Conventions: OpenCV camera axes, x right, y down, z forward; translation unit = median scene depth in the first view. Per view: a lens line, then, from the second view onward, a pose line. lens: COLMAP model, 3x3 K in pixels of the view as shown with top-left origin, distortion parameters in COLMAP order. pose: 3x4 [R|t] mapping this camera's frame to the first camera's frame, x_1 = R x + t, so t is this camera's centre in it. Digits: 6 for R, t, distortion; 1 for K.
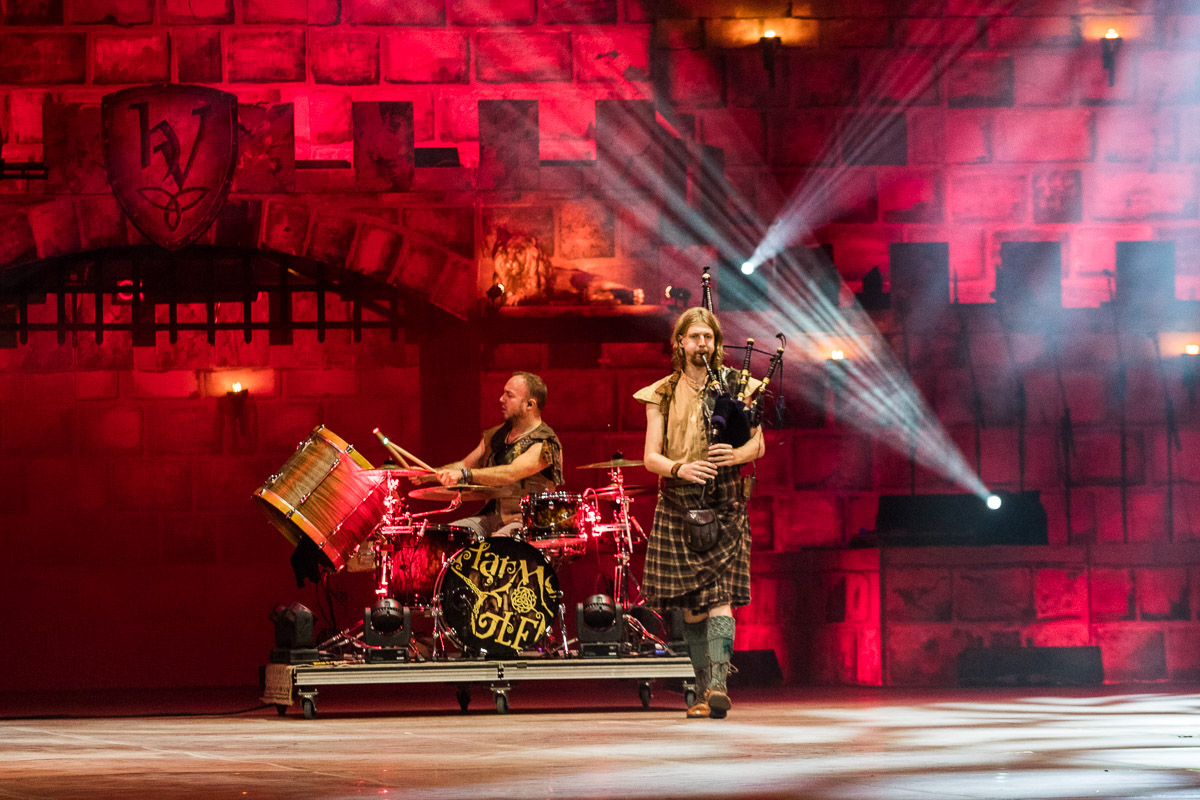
lens RADIAL K [[7476.8, 0, 600.0], [0, 7476.8, 400.0], [0, 0, 1]] dist [0.366897, 16.327566]
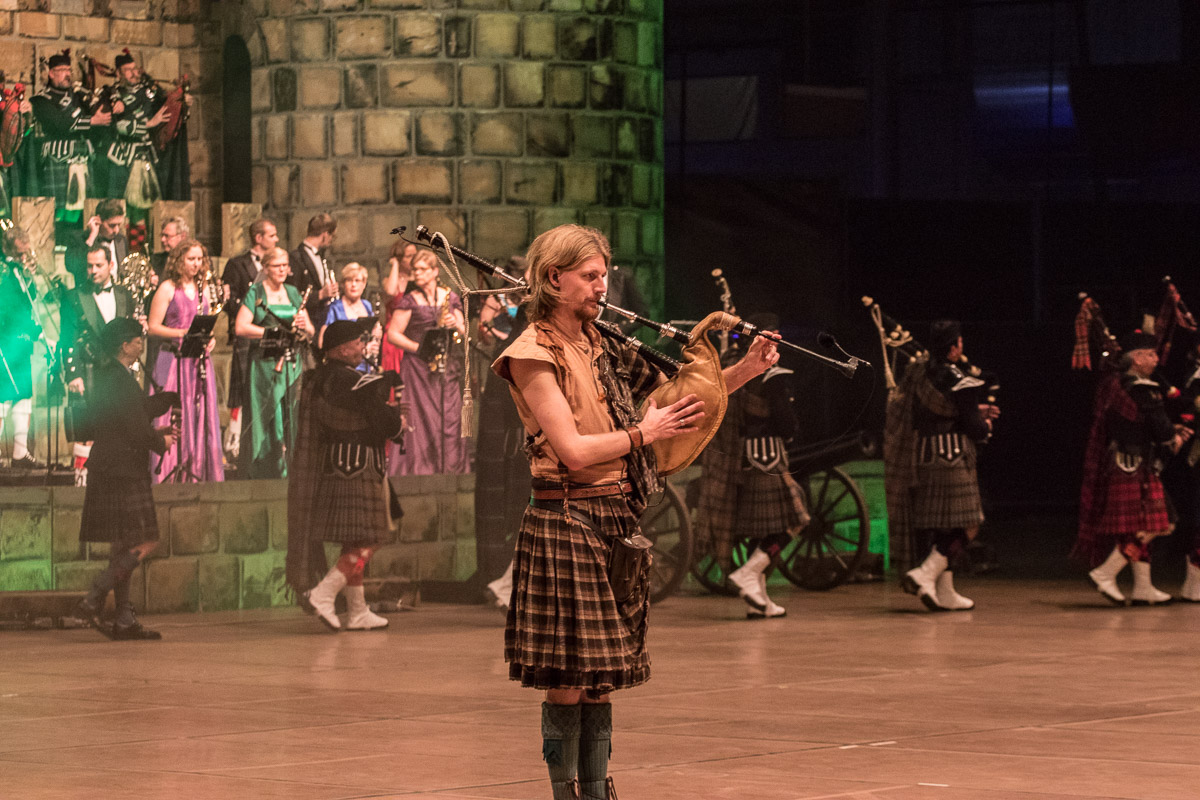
lens RADIAL K [[4617.7, 0, 600.0], [0, 4617.7, 400.0], [0, 0, 1]] dist [-0.137734, -2.145193]
pose [[0.775437, 0.010622, 0.631335, -0.241525], [-0.024221, 0.999623, 0.012932, -0.002199], [-0.630960, -0.025320, 0.775402, 0.411529]]
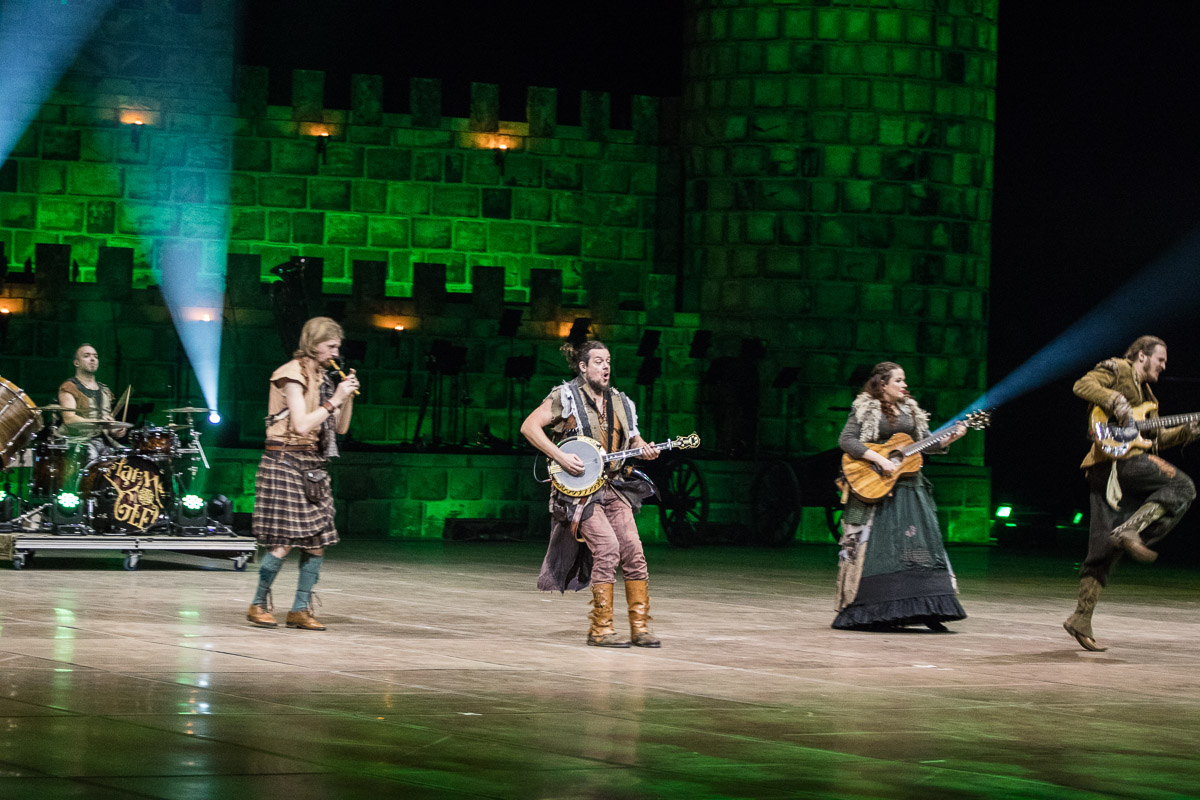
lens RADIAL K [[4097.8, 0, 600.0], [0, 4097.8, 400.0], [0, 0, 1]] dist [-0.260806, -0.739276]
pose [[0.932519, 0.049493, 0.357712, -0.166125], [-0.060046, 0.998025, 0.018447, -0.010750], [-0.356093, -0.038682, 0.933650, 0.128445]]
